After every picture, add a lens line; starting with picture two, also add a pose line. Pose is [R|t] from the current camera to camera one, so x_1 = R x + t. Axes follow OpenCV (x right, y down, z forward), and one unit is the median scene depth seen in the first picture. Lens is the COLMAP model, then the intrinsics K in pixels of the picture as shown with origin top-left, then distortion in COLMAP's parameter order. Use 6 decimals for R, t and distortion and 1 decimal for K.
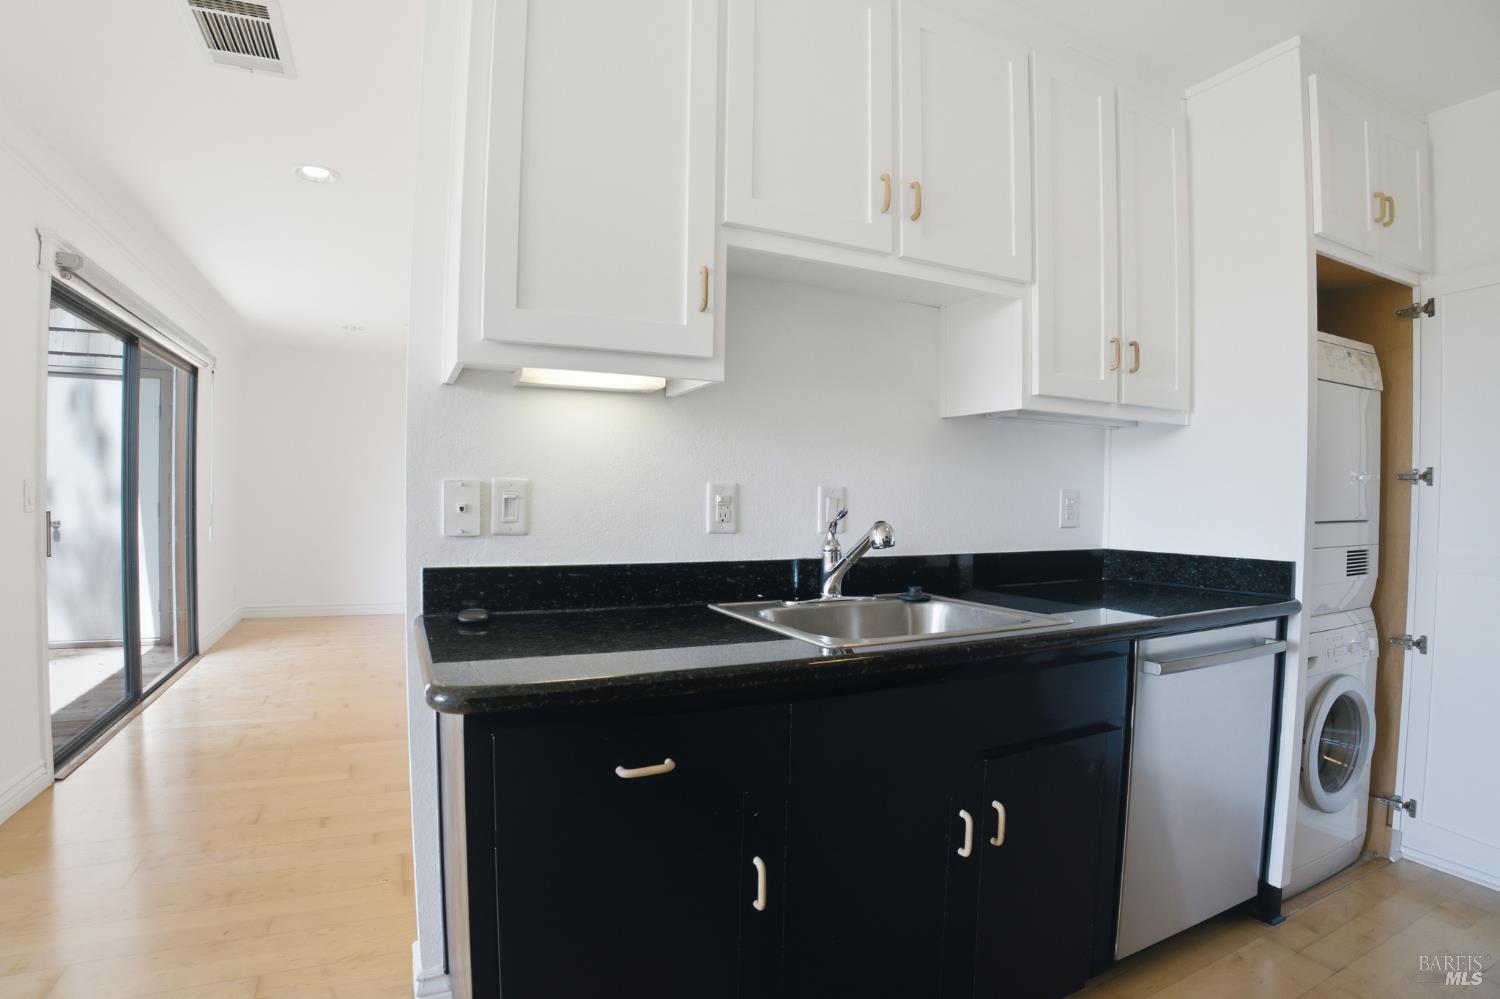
lens RADIAL K [[773.6, 0, 747.9], [0, 773.6, 511.8], [0, 0, 1]] dist [-0.100694, 0.027867]
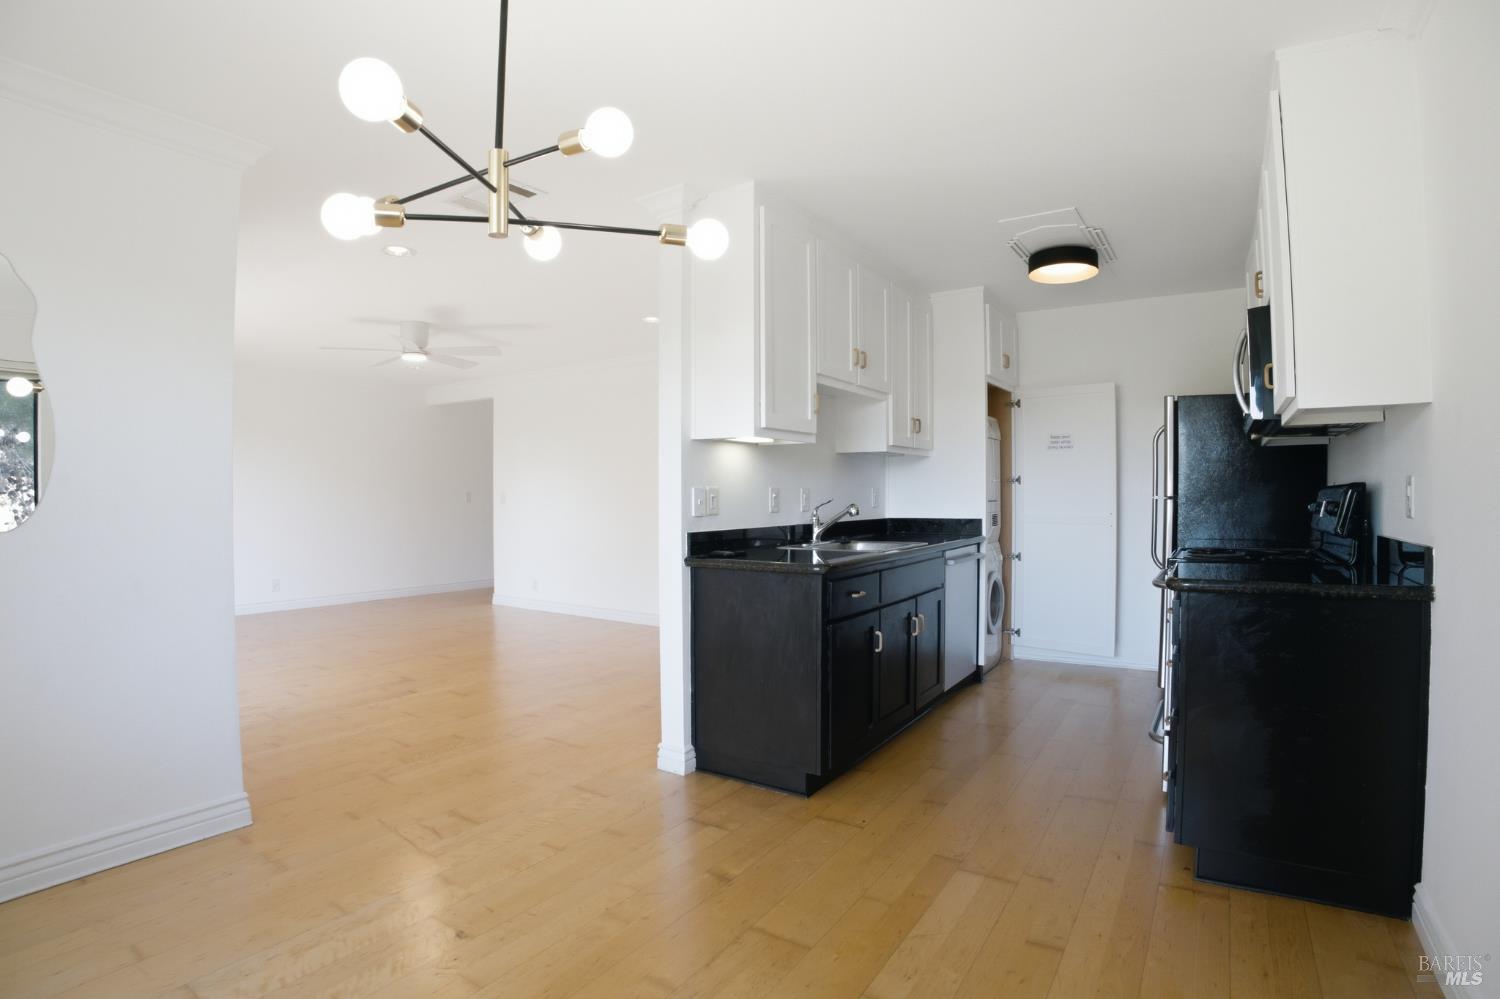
lens RADIAL K [[768.8, 0, 747.9], [0, 768.8, 515.0], [0, 0, 1]] dist [-0.101237, 0.027530]
pose [[0.869231, -0.032137, 0.493360, -1.026524], [0.032438, 0.999442, 0.007952, 0.014510], [-0.493341, 0.009092, 0.869789, -0.673864]]
